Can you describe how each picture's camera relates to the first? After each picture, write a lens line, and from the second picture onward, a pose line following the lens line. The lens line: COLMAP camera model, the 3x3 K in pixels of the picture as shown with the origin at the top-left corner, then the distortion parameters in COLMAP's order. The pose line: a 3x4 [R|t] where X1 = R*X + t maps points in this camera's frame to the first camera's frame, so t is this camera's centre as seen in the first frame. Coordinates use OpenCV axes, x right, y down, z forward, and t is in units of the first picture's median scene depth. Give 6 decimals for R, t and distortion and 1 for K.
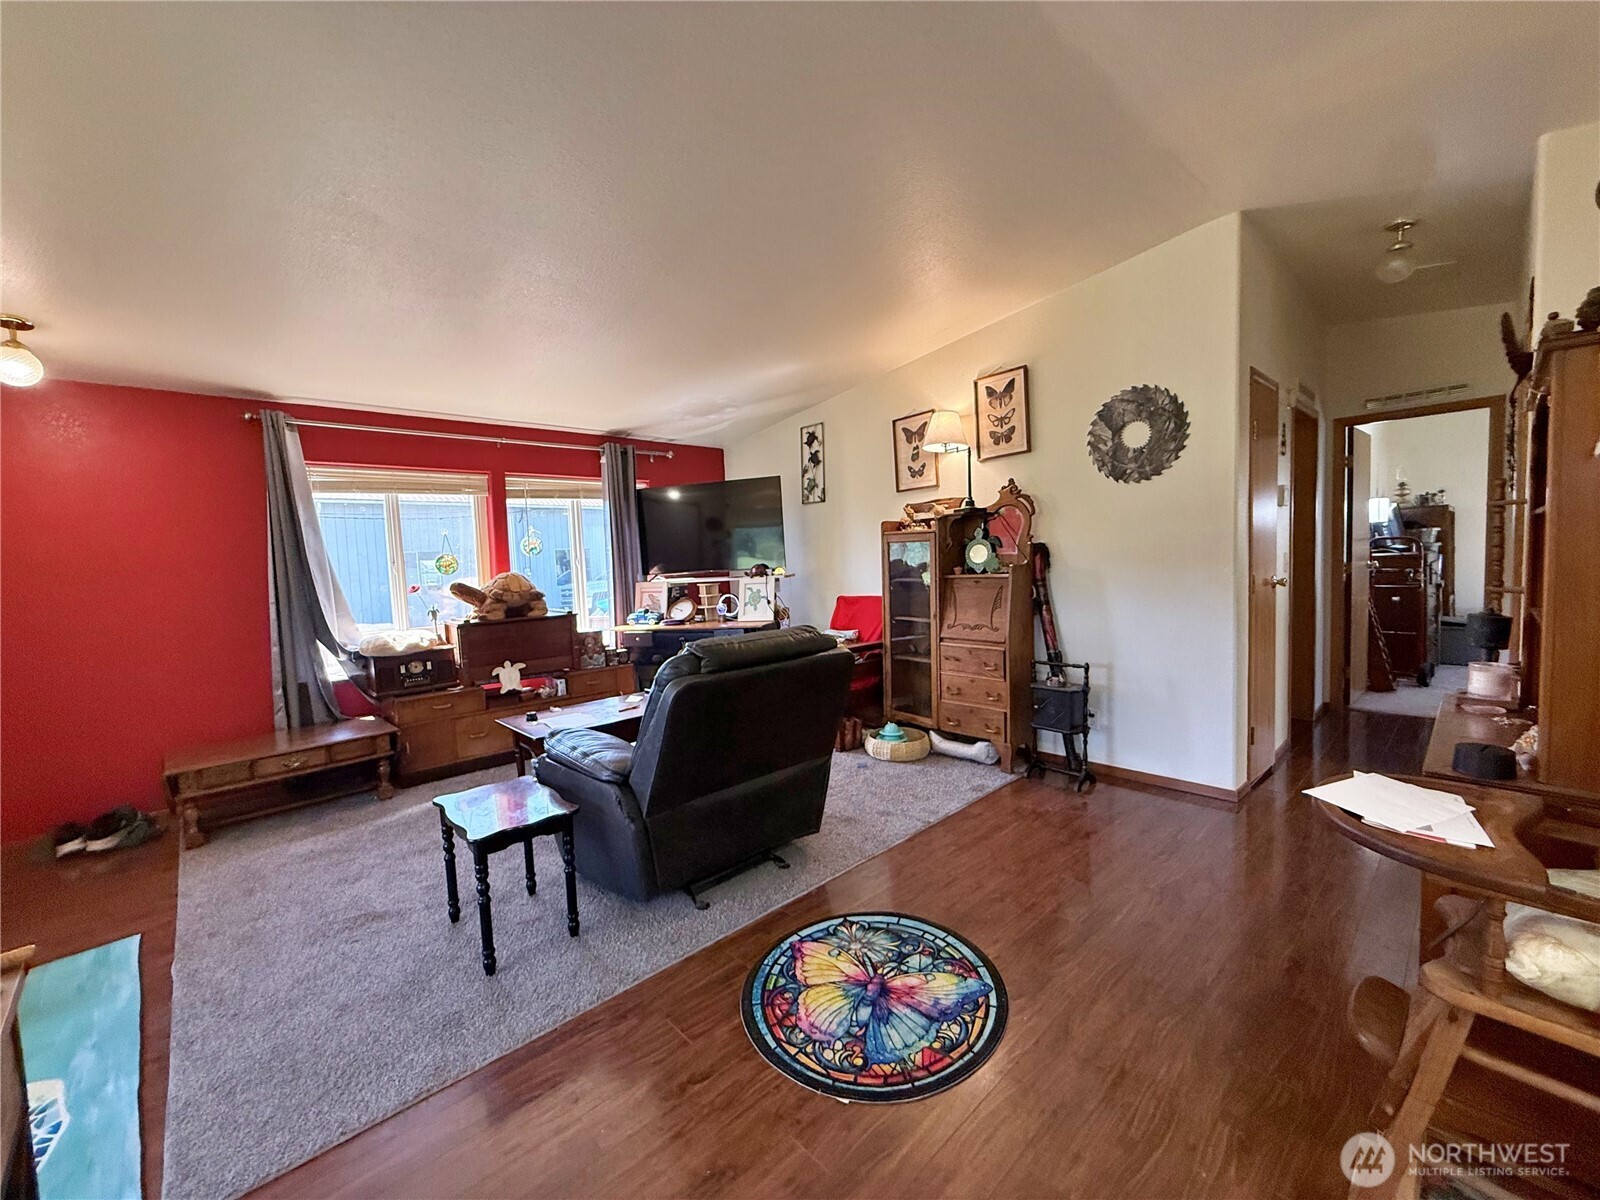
lens RADIAL K [[645.8, 0, 798.4], [0, 645.8, 601.2], [0, 0, 1]] dist [-0.001266, 0.000053]
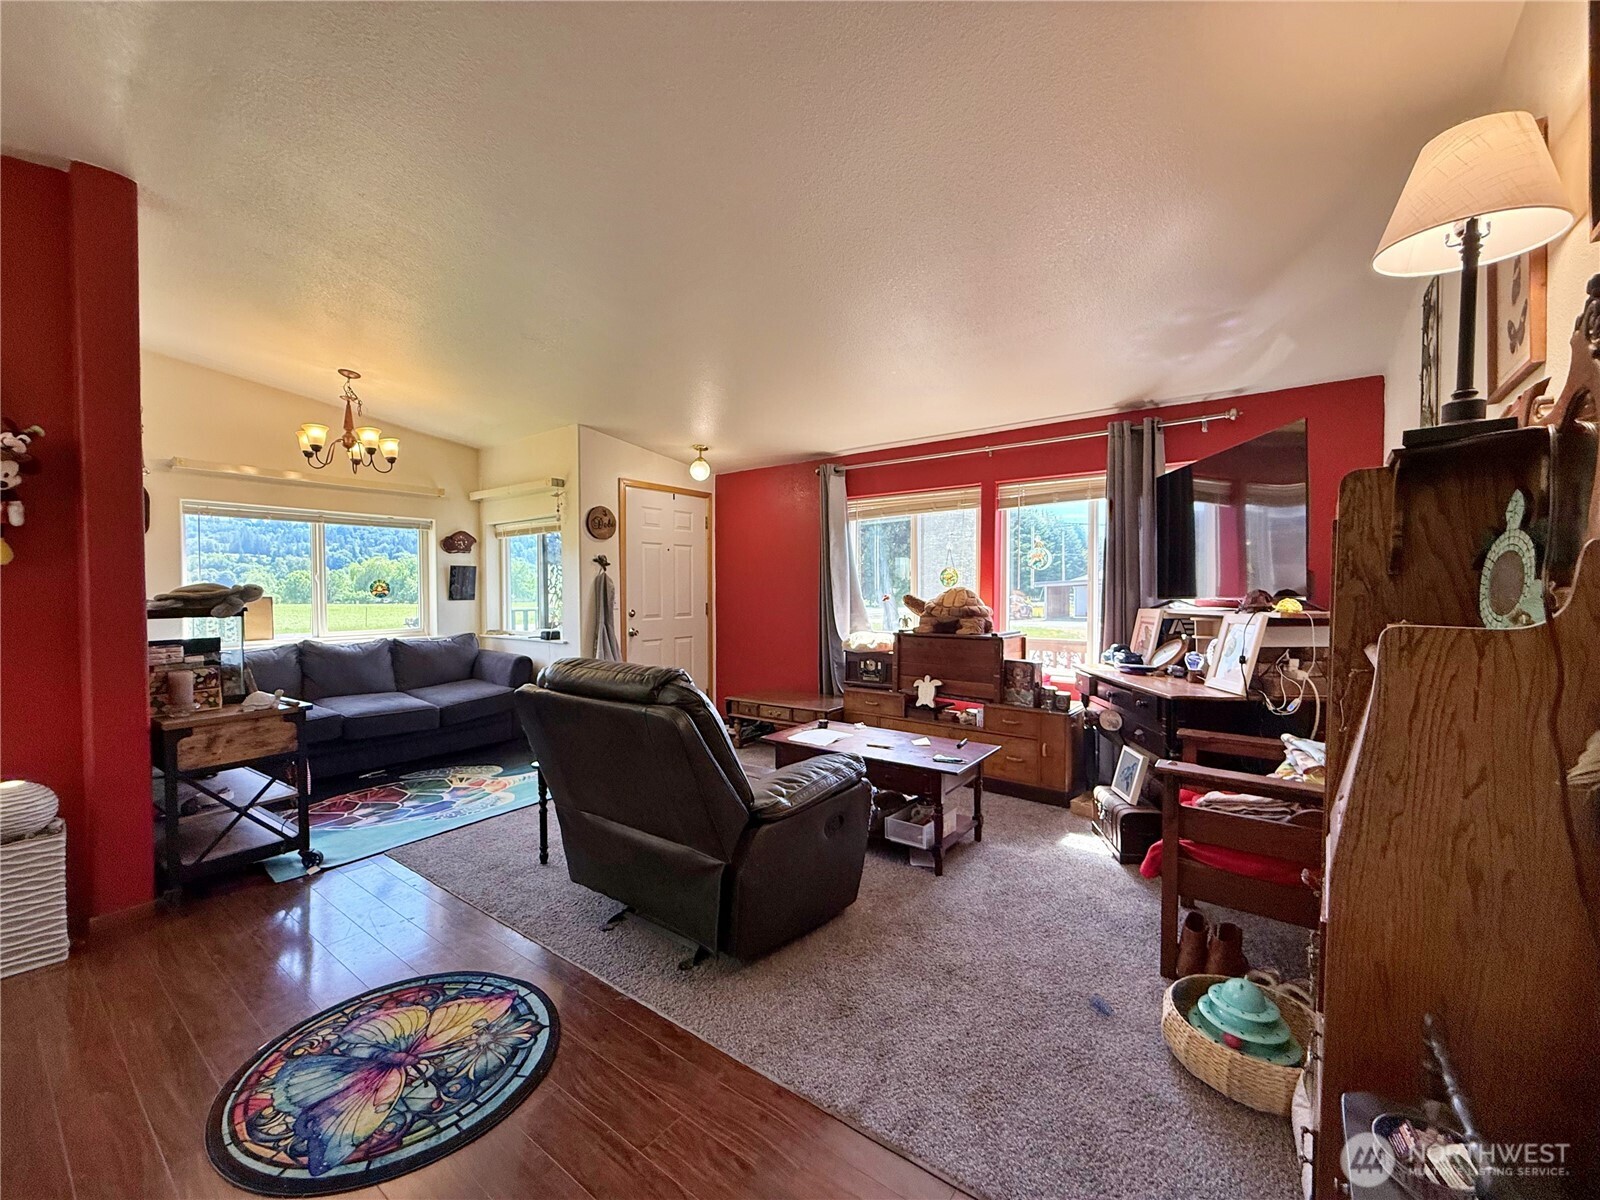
lens RADIAL K [[645.8, 0, 799.6], [0, 645.8, 599.3], [0, 0, 1]] dist [-0.001266, 0.000053]
pose [[0.165719, 0.056176, -0.984572, 0.609170], [-0.071319, 0.996445, 0.044850, -0.068032], [0.983591, 0.062786, 0.169136, 0.781200]]
